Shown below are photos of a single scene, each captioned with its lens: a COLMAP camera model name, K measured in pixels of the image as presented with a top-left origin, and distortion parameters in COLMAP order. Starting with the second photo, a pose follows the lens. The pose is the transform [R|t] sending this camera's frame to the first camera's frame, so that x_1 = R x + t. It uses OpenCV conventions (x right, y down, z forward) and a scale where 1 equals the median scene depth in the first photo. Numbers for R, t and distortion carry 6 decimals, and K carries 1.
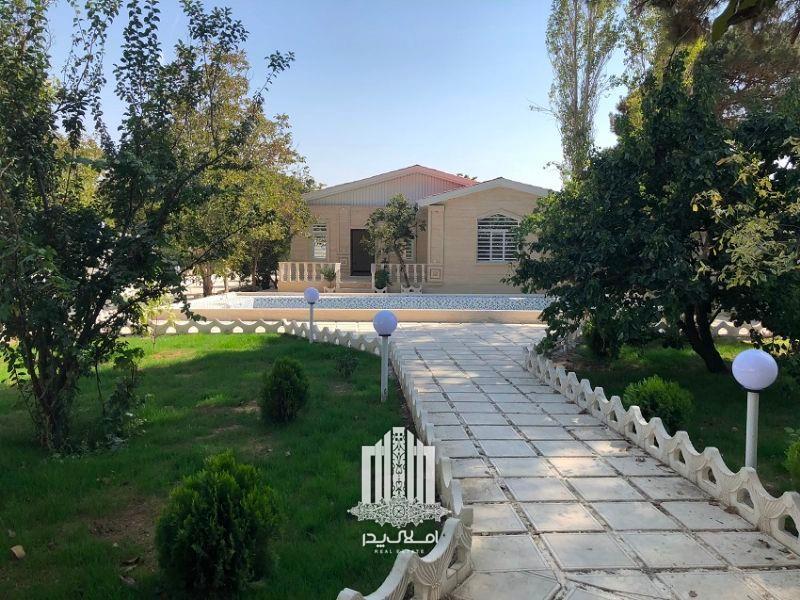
lens RADIAL K [[642.1, 0, 400.0], [0, 642.1, 300.0], [0, 0, 1]] dist [0.004943, -0.004243]
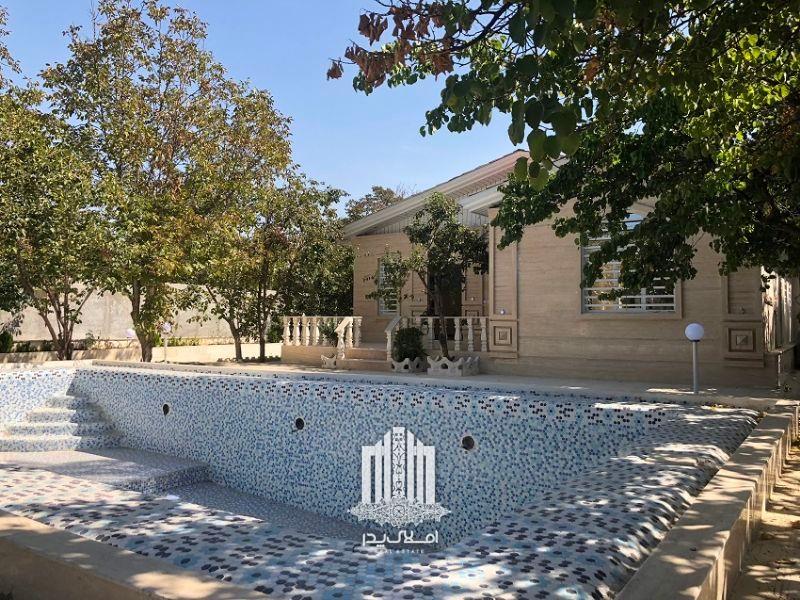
lens RADIAL K [[629.5, 0, 398.6], [0, 629.5, 295.2], [0, 0, 1]] dist [-0.000063, 0.009042]
pose [[0.845478, -0.025665, -0.533394, 0.466849], [-0.036707, 0.993689, -0.105996, -0.029117], [0.532748, 0.109197, 0.839200, 0.934961]]
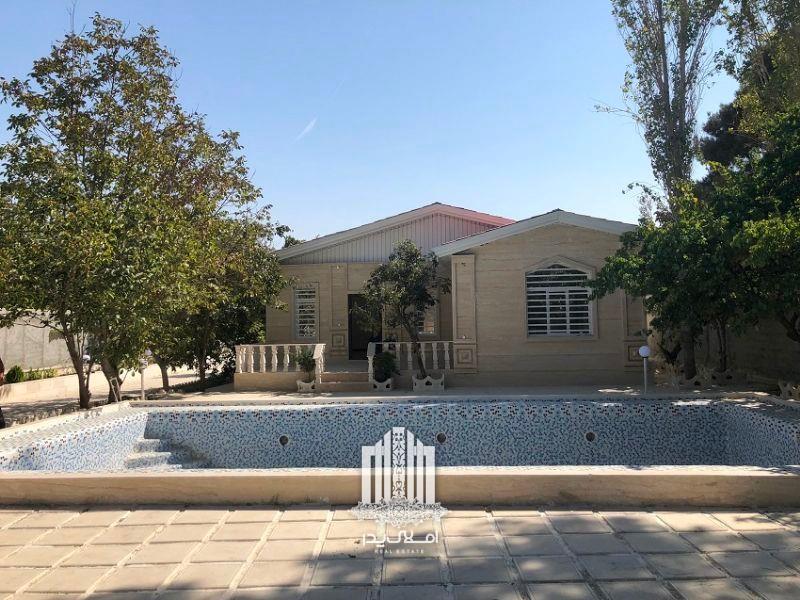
lens RADIAL K [[629.5, 0, 398.6], [0, 629.5, 295.2], [0, 0, 1]] dist [-0.000063, 0.009042]
pose [[0.995950, -0.033320, -0.083509, 0.077362], [0.023522, 0.993007, -0.115685, -0.053530], [0.086779, 0.113252, 0.989769, 0.612408]]
